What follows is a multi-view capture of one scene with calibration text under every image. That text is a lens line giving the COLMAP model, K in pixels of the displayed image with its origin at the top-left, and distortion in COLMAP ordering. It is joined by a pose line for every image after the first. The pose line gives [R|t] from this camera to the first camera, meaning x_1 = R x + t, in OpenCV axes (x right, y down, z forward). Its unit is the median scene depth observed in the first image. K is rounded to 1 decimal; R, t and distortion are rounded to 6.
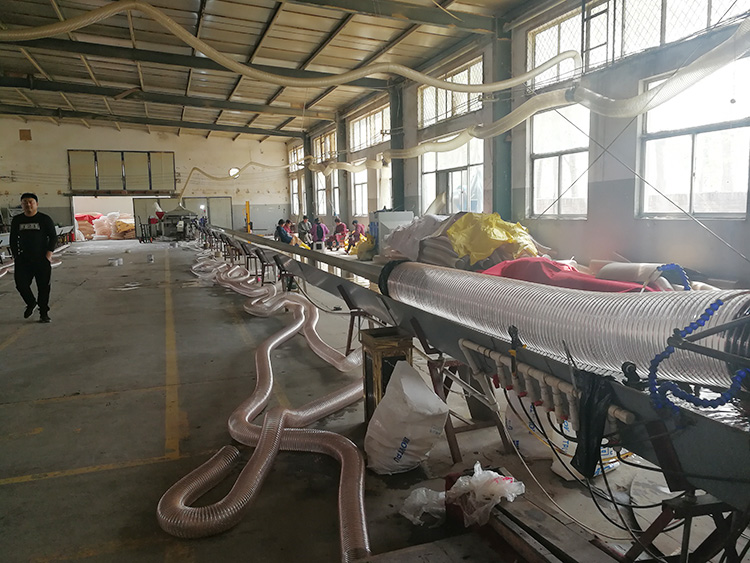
lens RADIAL K [[580.5, 0, 365.8], [0, 580.5, 282.2], [0, 0, 1]] dist [0.007351, -0.040089]
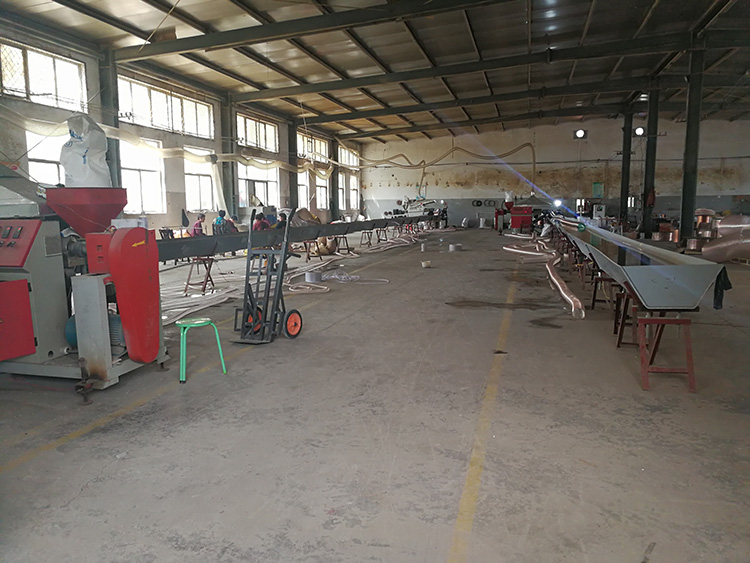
lens RADIAL K [[580.5, 0, 365.8], [0, 580.5, 282.2], [0, 0, 1]] dist [0.007351, -0.040089]
pose [[-0.817392, -0.001599, 0.576079, -1.119294], [0.138554, 0.970097, 0.199284, -0.195161], [-0.559172, 0.242711, -0.792728, 2.233529]]
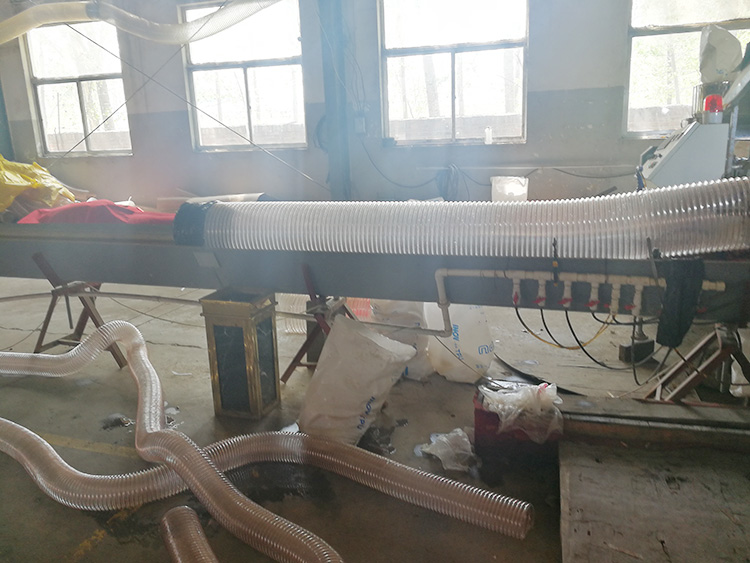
lens RADIAL K [[586.0, 0, 375.0], [0, 586.0, 281.5], [0, 0, 1]] dist [0.088905, -0.109672]
pose [[0.617866, -0.196604, 0.761308, -0.142571], [0.122627, 0.980482, 0.153682, -0.009807], [-0.776663, -0.001598, 0.629915, 0.109258]]
